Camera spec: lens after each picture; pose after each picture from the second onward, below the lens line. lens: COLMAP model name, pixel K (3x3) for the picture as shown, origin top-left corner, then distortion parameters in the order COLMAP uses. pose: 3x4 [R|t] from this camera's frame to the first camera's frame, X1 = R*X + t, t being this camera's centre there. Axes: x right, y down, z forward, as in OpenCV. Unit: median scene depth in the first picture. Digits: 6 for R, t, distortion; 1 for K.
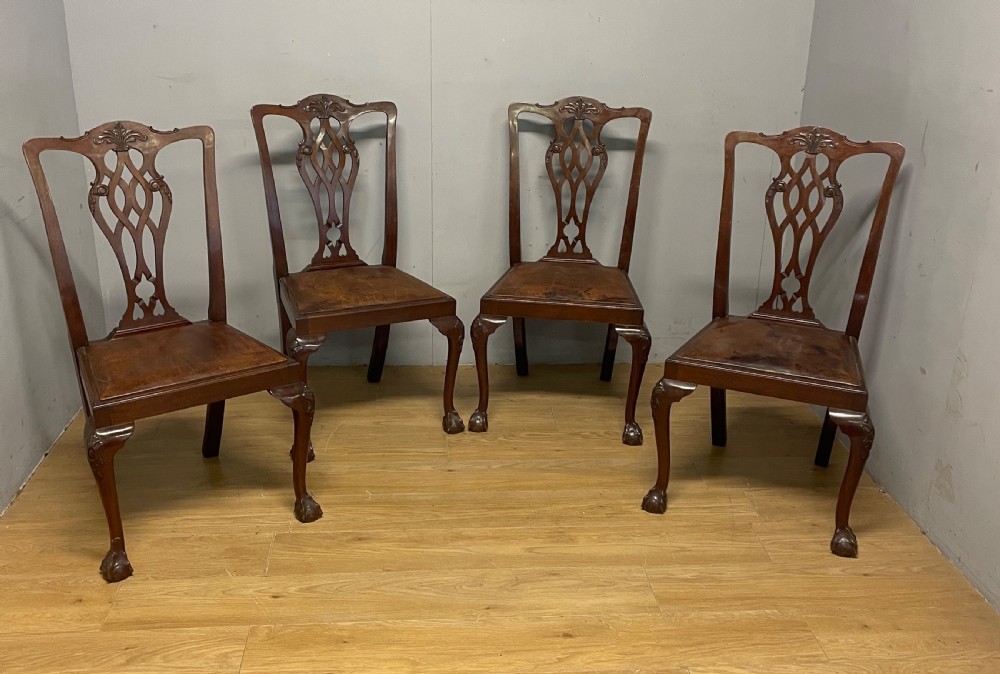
lens RADIAL K [[980.2, 0, 495.1], [0, 980.2, 328.0], [0, 0, 1]] dist [0.053972, 0.000000]
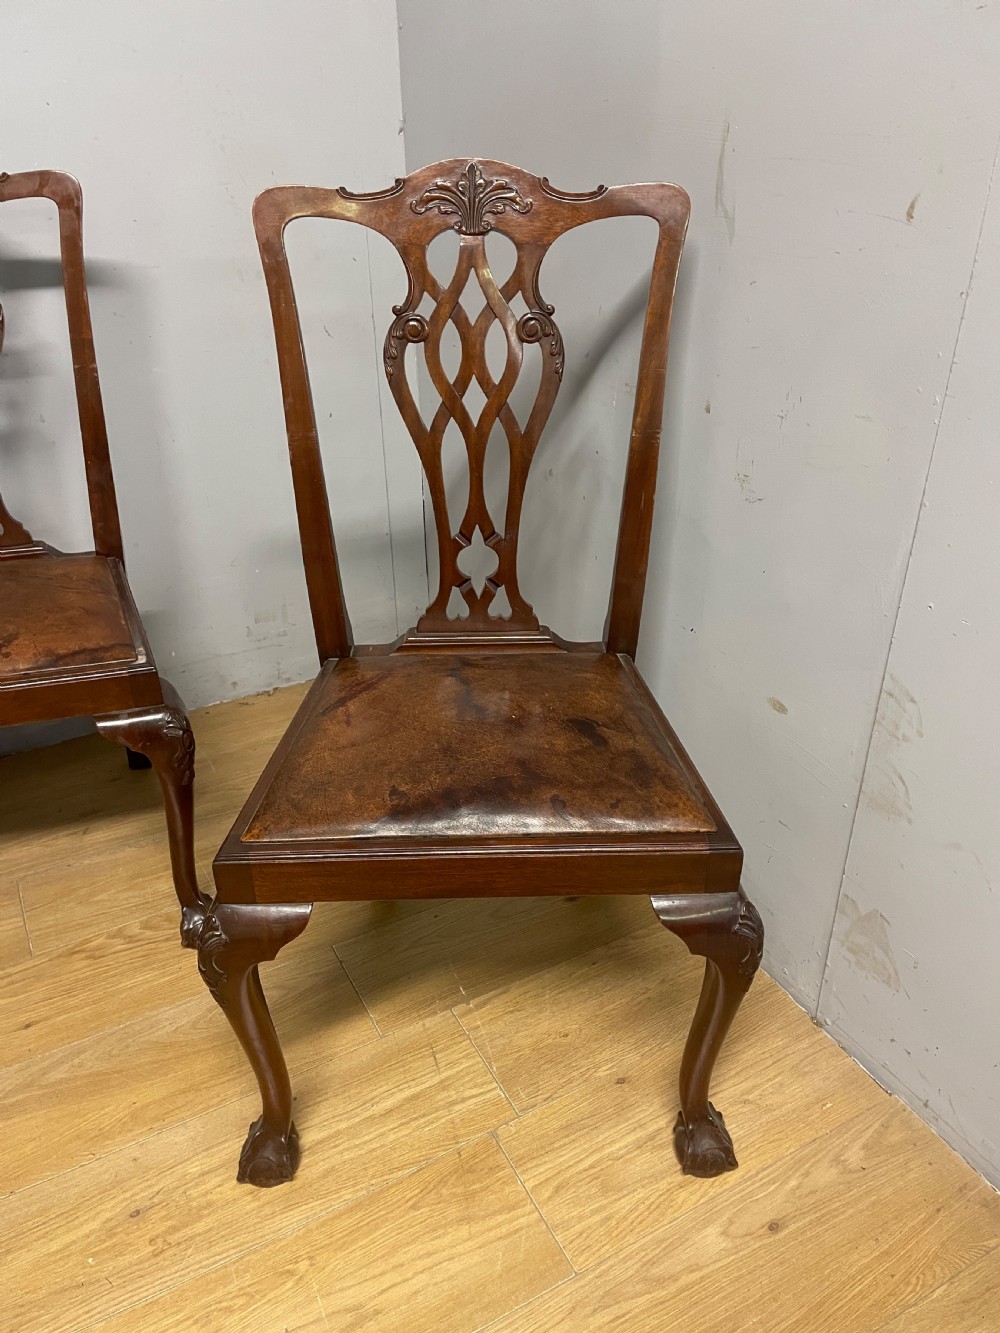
lens RADIAL K [[1007.9, 0, 498.7], [0, 1007.9, 684.8], [0, 0, 1]] dist [0.068821, -0.069541]
pose [[0.914458, -0.224213, 0.336890, 0.149680], [0.167199, 0.967438, 0.190020, -0.076263], [-0.368526, -0.117438, 0.922170, 0.593141]]
